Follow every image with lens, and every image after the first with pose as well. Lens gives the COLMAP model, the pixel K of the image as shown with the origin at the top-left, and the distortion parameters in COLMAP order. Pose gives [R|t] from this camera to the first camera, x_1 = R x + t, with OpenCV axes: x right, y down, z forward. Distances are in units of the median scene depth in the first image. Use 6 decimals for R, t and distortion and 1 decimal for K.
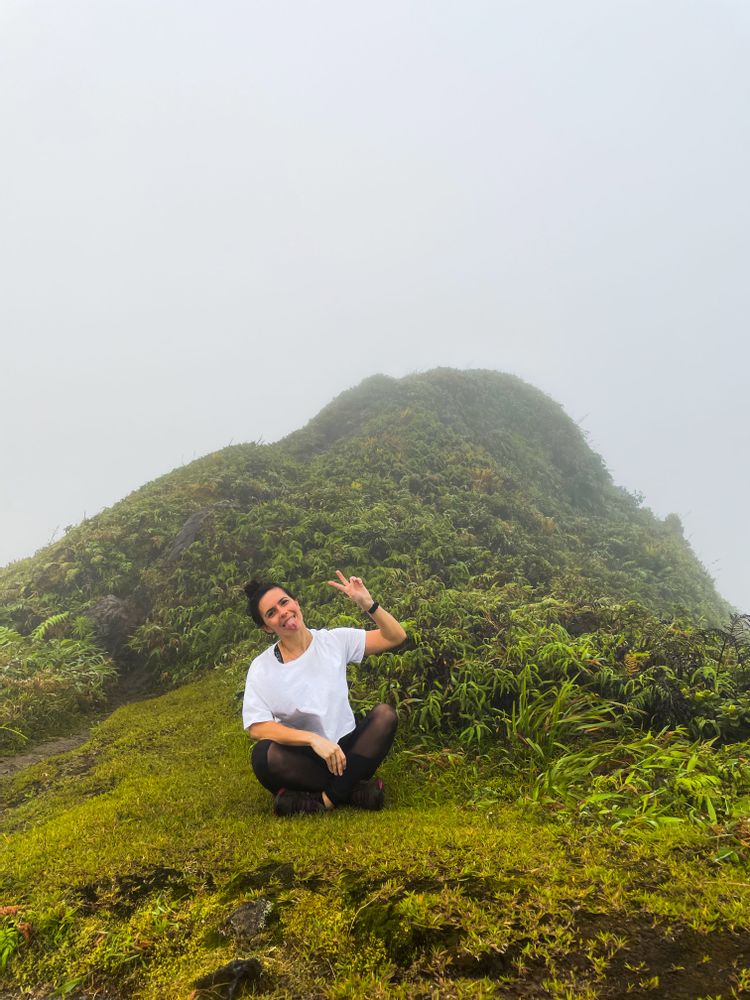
lens RADIAL K [[914.8, 0, 375.0], [0, 914.8, 500.0], [0, 0, 1]] dist [0.090323, -0.275430]
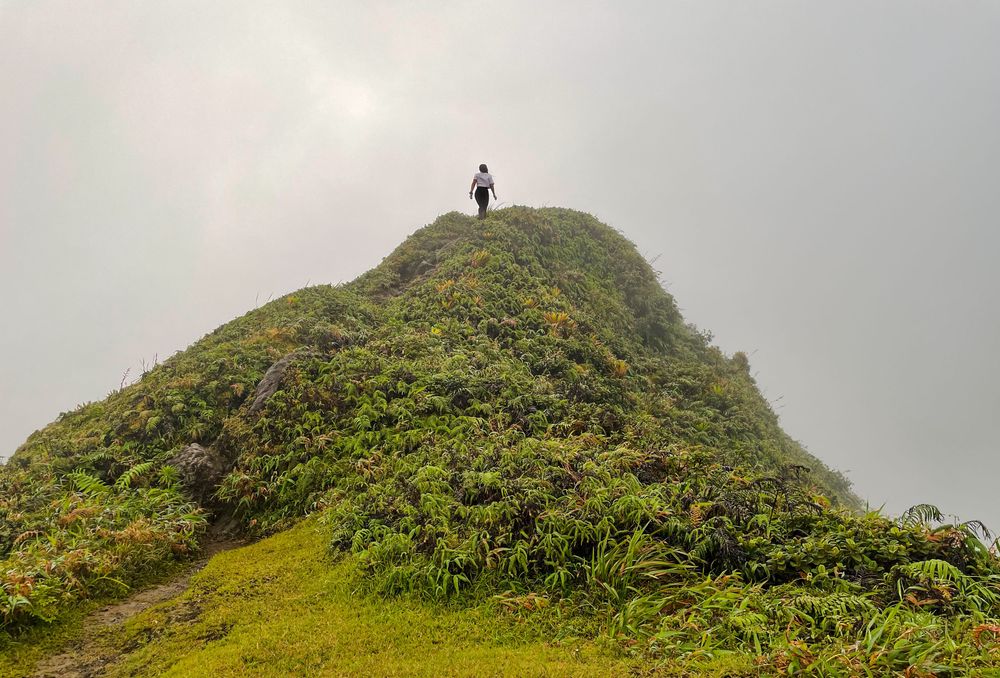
lens RADIAL K [[1150.2, 0, 500.0], [0, 1150.2, 339.0], [0, 0, 1]] dist [0.127323, -0.601953]
pose [[0.995560, -0.002163, 0.094108, -0.074948], [-0.005669, 0.996543, 0.082885, -0.122836], [-0.093962, -0.083050, 0.992106, -0.293966]]
